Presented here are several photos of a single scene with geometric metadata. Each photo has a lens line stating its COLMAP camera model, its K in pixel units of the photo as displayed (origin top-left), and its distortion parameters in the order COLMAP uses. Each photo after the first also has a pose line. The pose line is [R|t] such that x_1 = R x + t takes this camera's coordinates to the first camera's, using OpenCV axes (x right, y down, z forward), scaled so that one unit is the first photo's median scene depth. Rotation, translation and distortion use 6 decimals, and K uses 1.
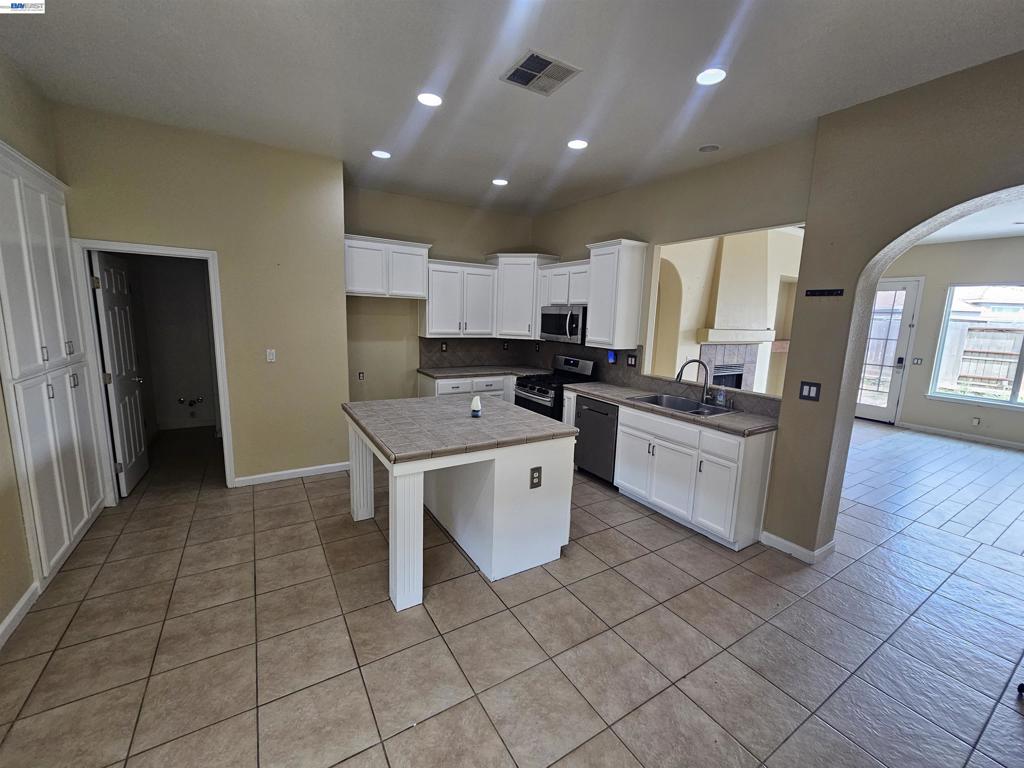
lens RADIAL K [[418.4, 0, 518.2], [0, 418.4, 382.5], [0, 0, 1]] dist [0.000530, 0.000466]
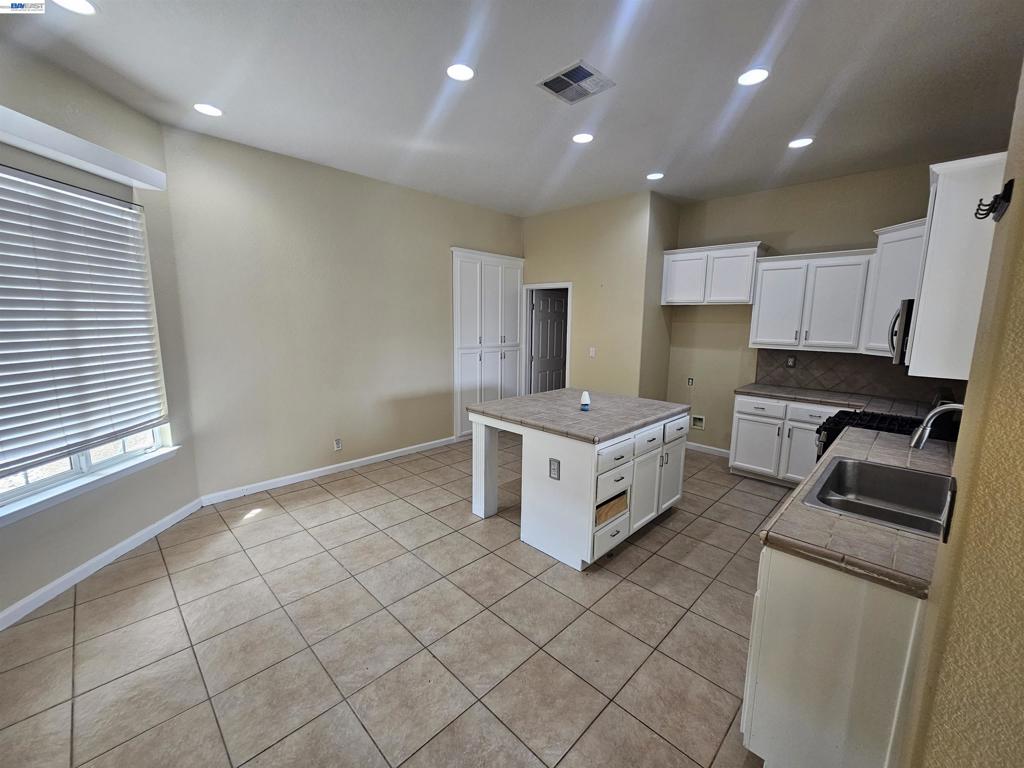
lens RADIAL K [[418.4, 0, 520.0], [0, 418.4, 384.2], [0, 0, 1]] dist [0.000530, 0.000466]
pose [[0.237478, 0.118665, -0.964118, 0.608474], [-0.160312, 0.983689, 0.081586, -0.030699], [0.958073, 0.135185, 0.252627, 0.382886]]
